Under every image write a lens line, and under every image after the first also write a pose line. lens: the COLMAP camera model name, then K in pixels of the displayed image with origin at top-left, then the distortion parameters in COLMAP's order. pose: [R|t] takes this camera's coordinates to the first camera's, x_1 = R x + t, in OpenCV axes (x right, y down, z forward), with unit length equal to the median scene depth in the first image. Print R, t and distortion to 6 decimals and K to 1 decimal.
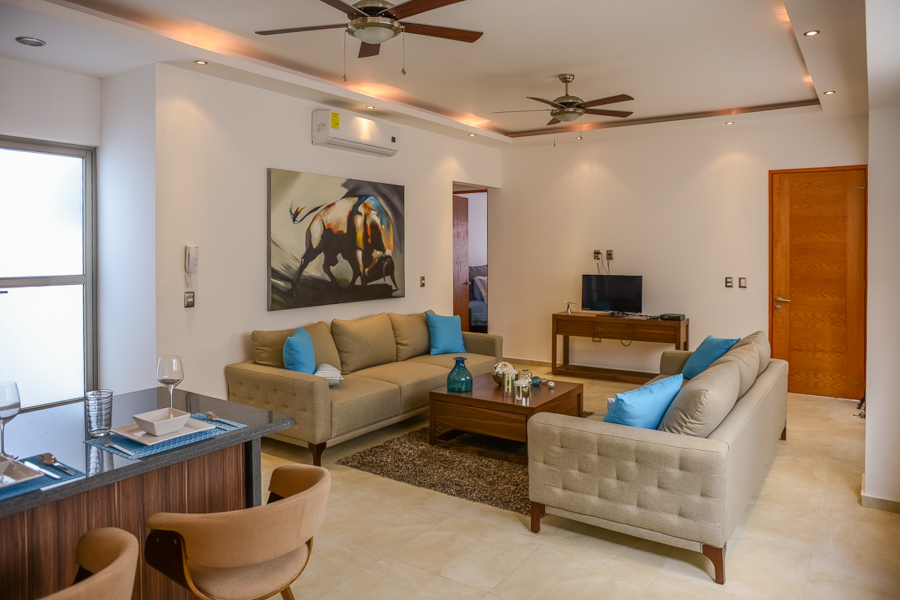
lens RADIAL K [[633.9, 0, 462.7], [0, 633.9, 295.9], [0, 0, 1]] dist [-0.101548, 0.084178]
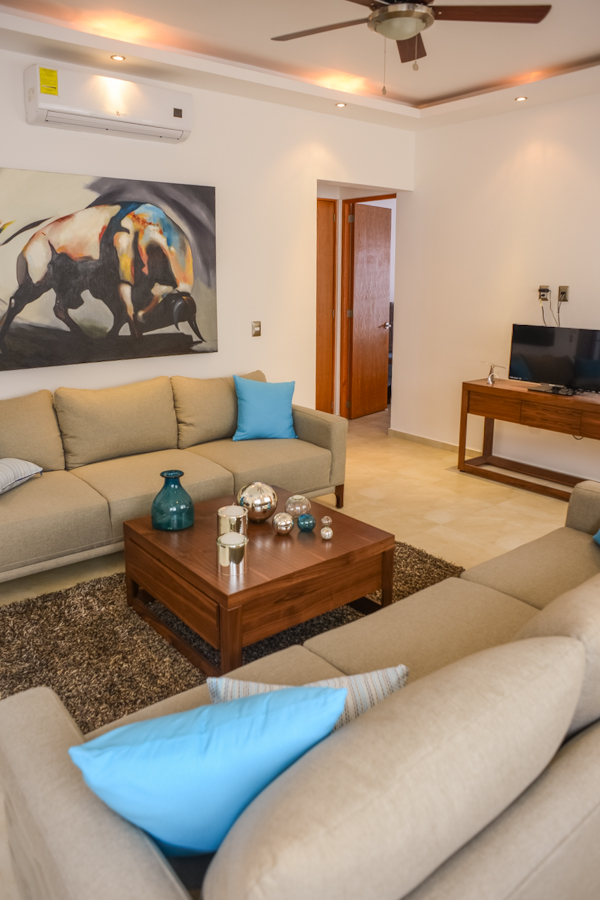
lens RADIAL K [[636.9, 0, 297.2], [0, 636.9, 418.7], [0, 0, 1]] dist [-0.099295, 0.085594]
pose [[0.945827, 0.076608, -0.315502, 0.233330], [-0.028080, 0.987424, 0.155581, -0.039227], [0.323453, -0.138294, 0.936084, 0.388776]]
